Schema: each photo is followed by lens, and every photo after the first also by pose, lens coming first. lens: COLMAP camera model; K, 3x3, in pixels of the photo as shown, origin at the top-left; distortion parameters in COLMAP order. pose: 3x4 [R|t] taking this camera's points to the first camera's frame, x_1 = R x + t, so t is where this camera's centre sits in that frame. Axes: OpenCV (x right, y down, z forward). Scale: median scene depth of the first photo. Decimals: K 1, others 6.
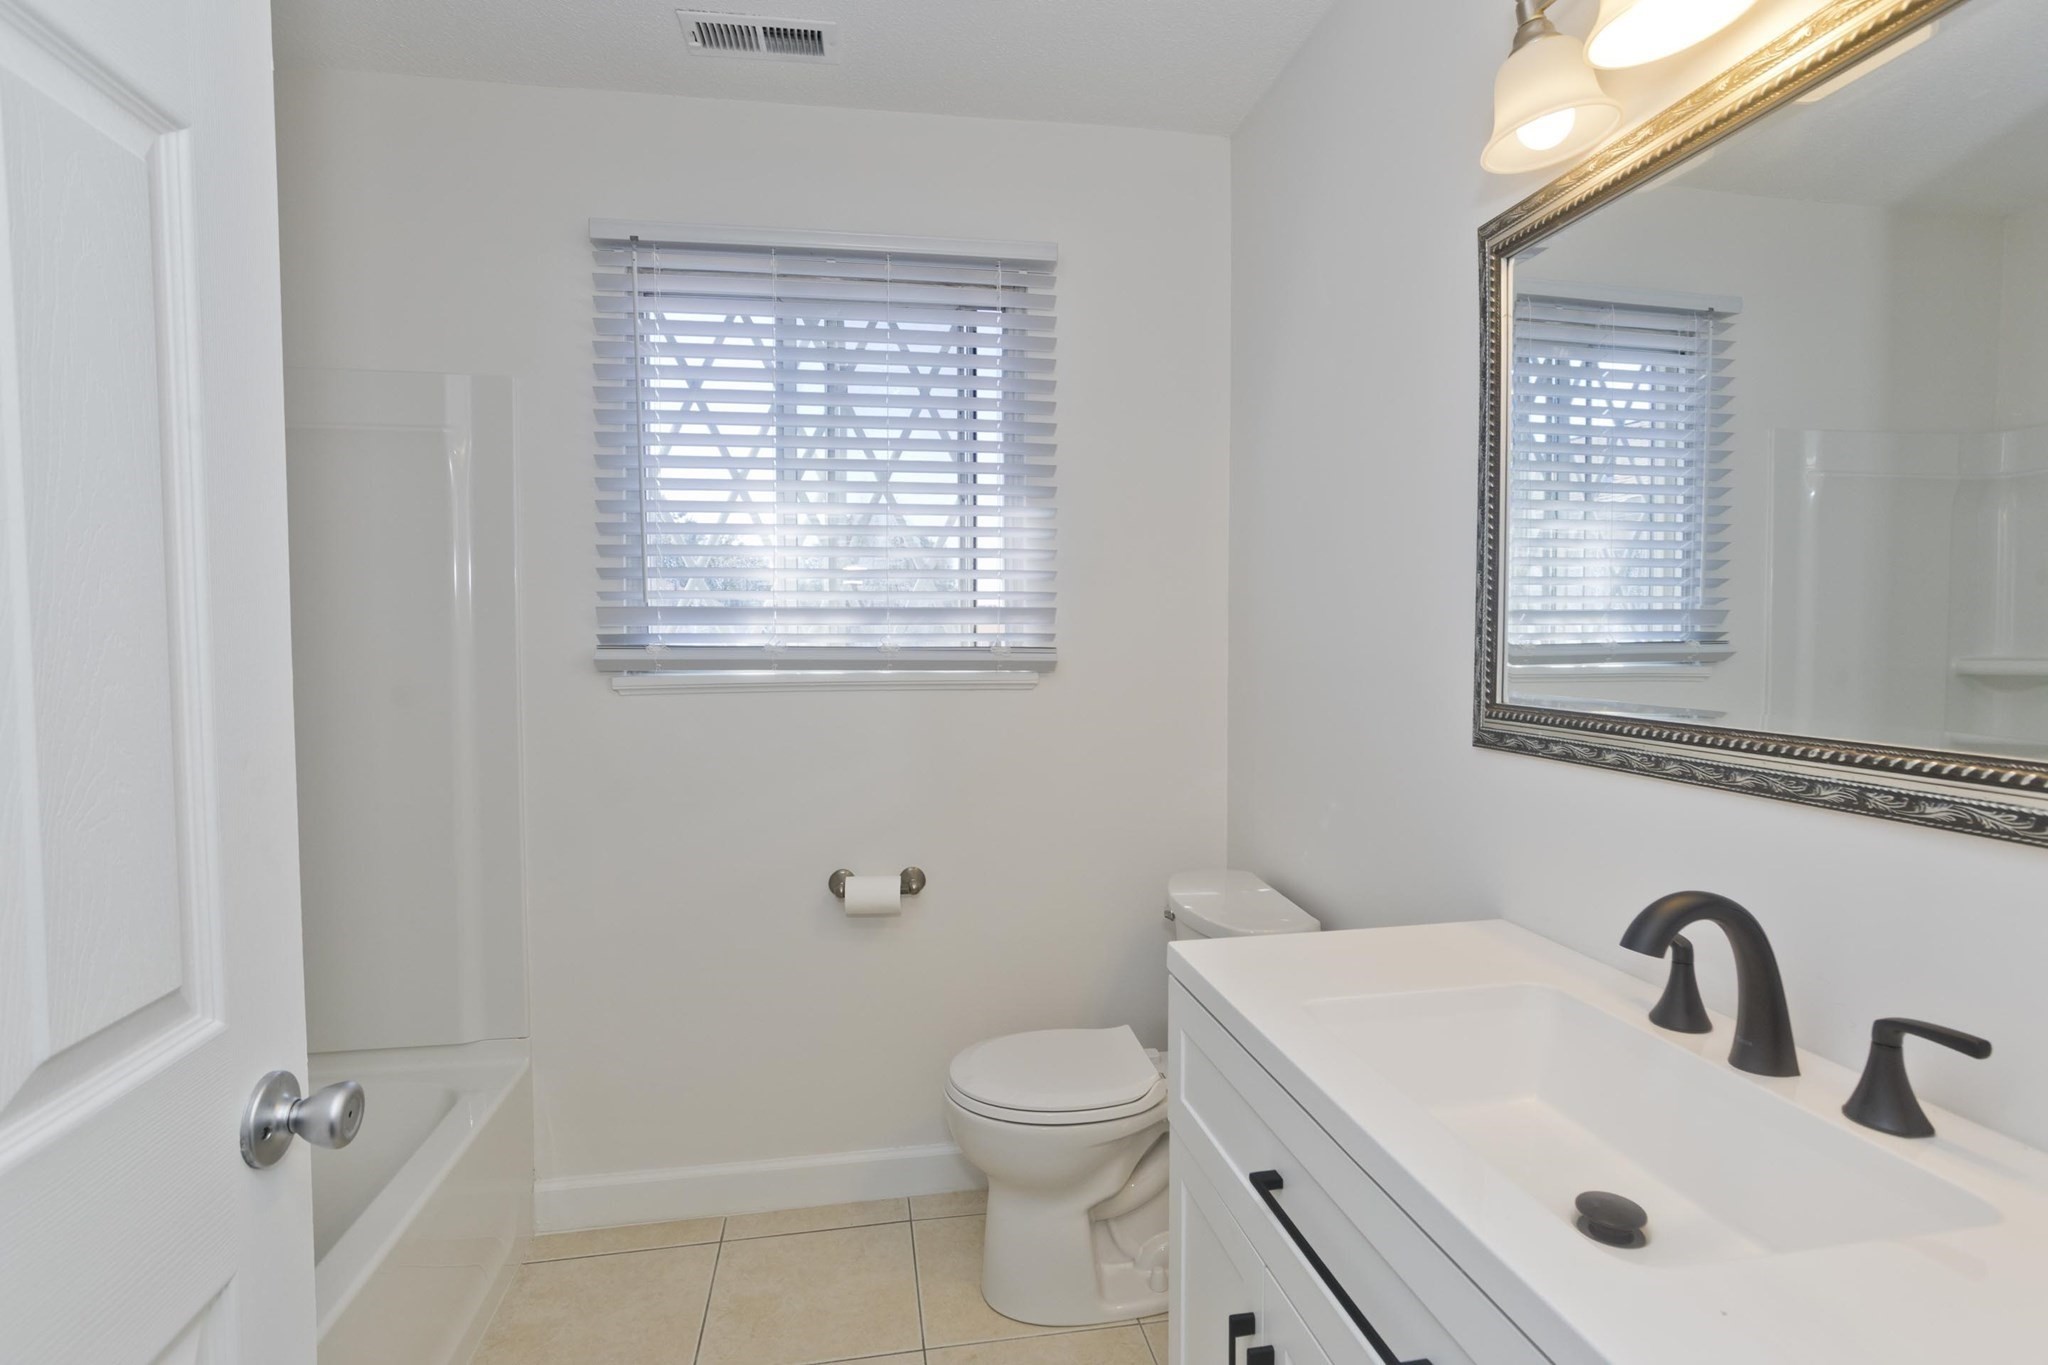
lens RADIAL K [[999.3, 0, 1019.2], [0, 999.3, 641.8], [0, 0, 1]] dist [-0.057415, 0.032276]
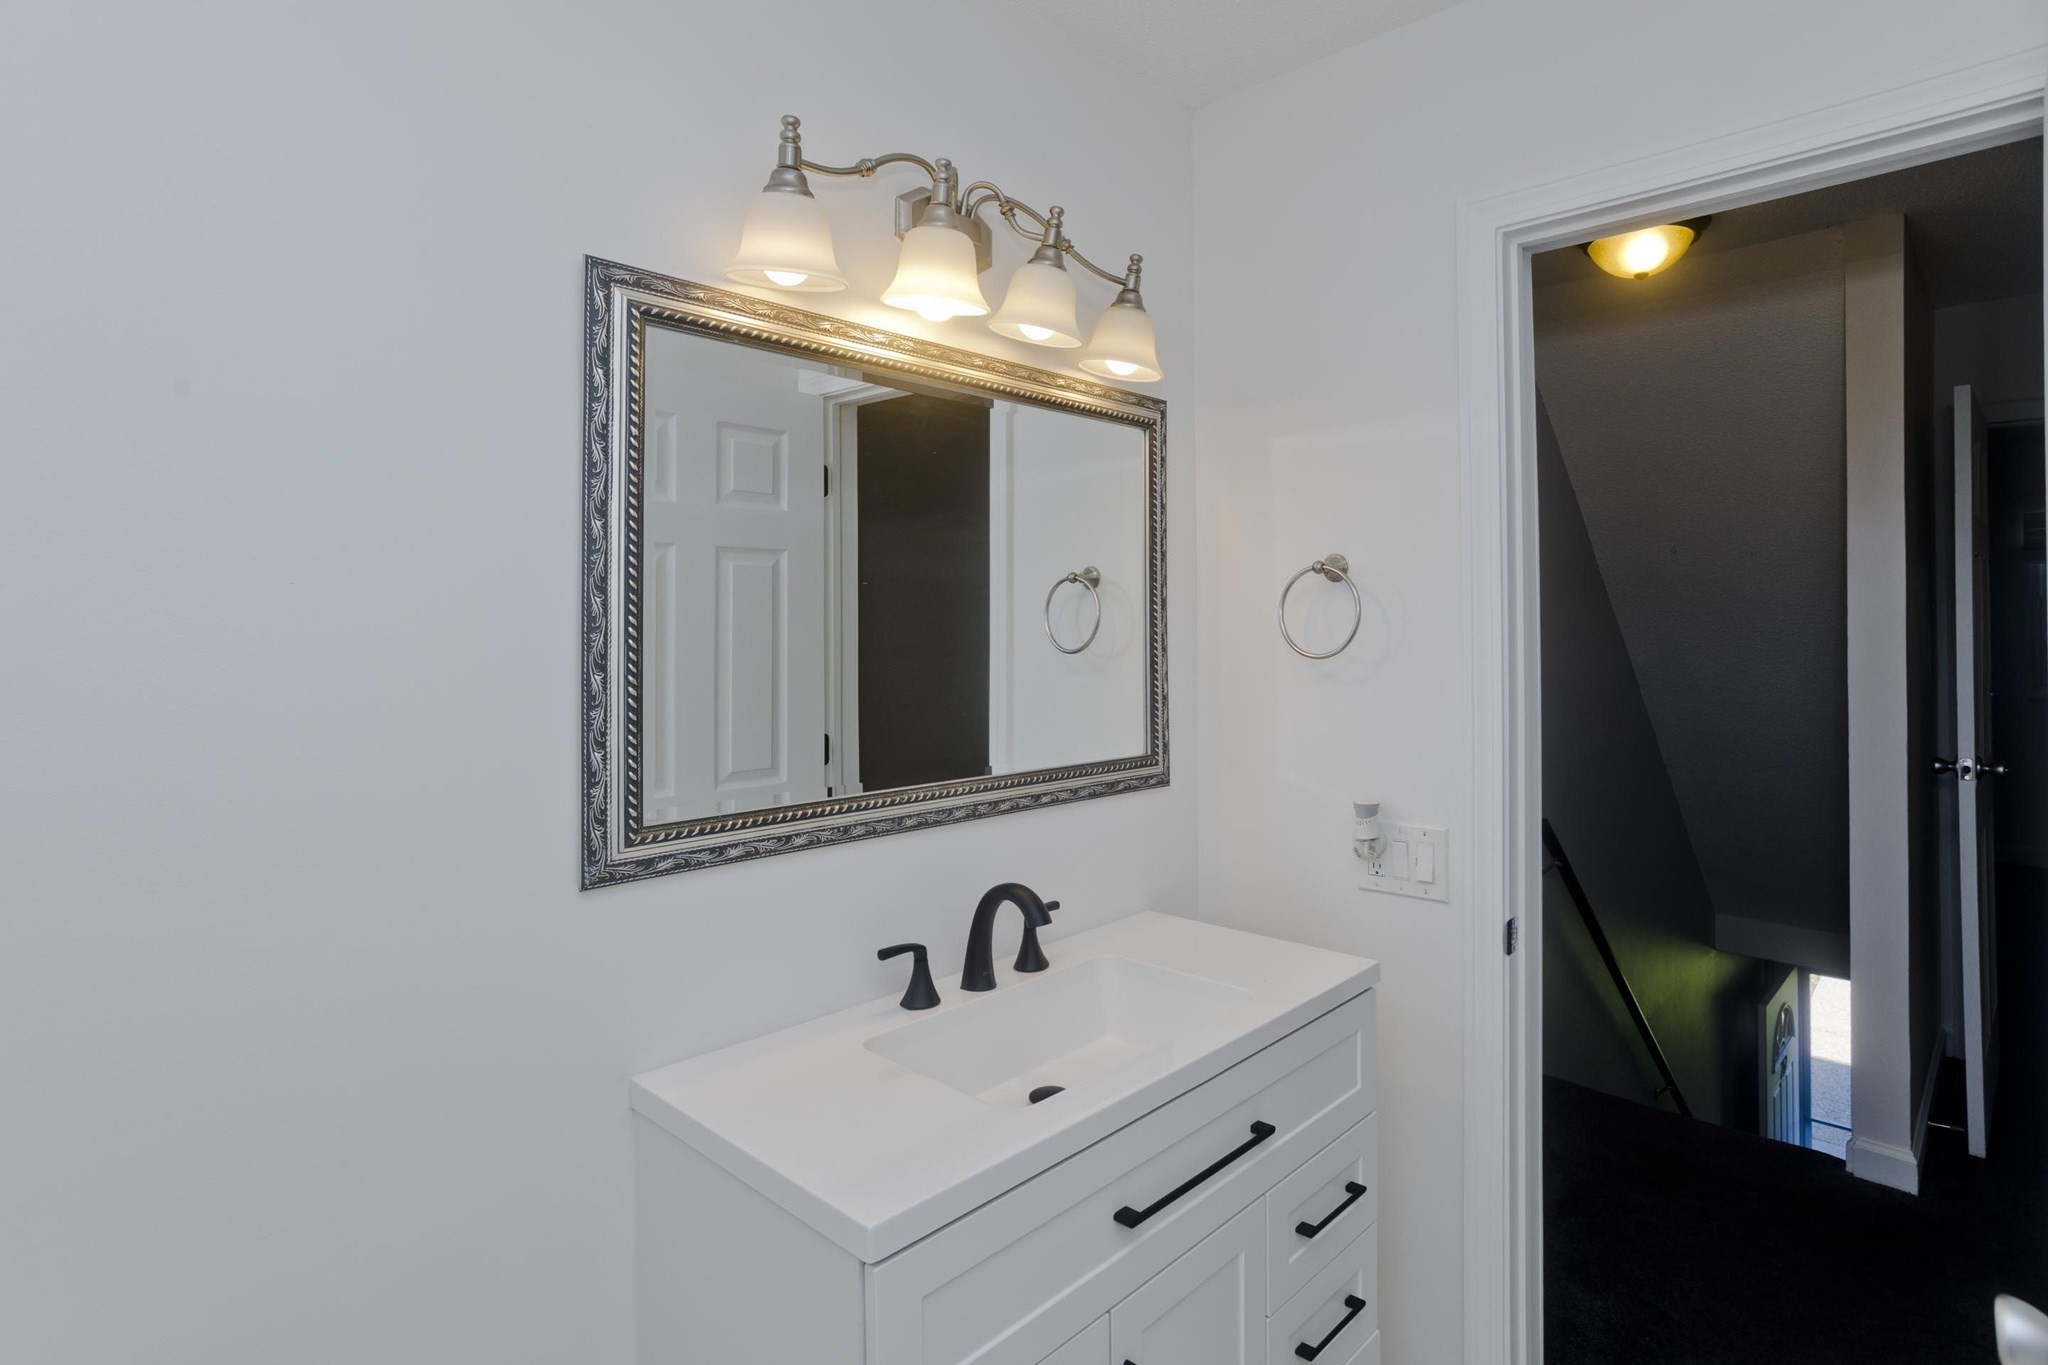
lens RADIAL K [[1012.9, 0, 1024.0], [0, 1012.9, 682.5], [0, 0, 1]] dist [-0.048954, 0.028314]
pose [[-0.604626, 0.030196, 0.795937, -0.492962], [0.055780, 0.998433, 0.004494, -0.056228], [-0.794554, 0.047114, -0.605363, 1.485704]]
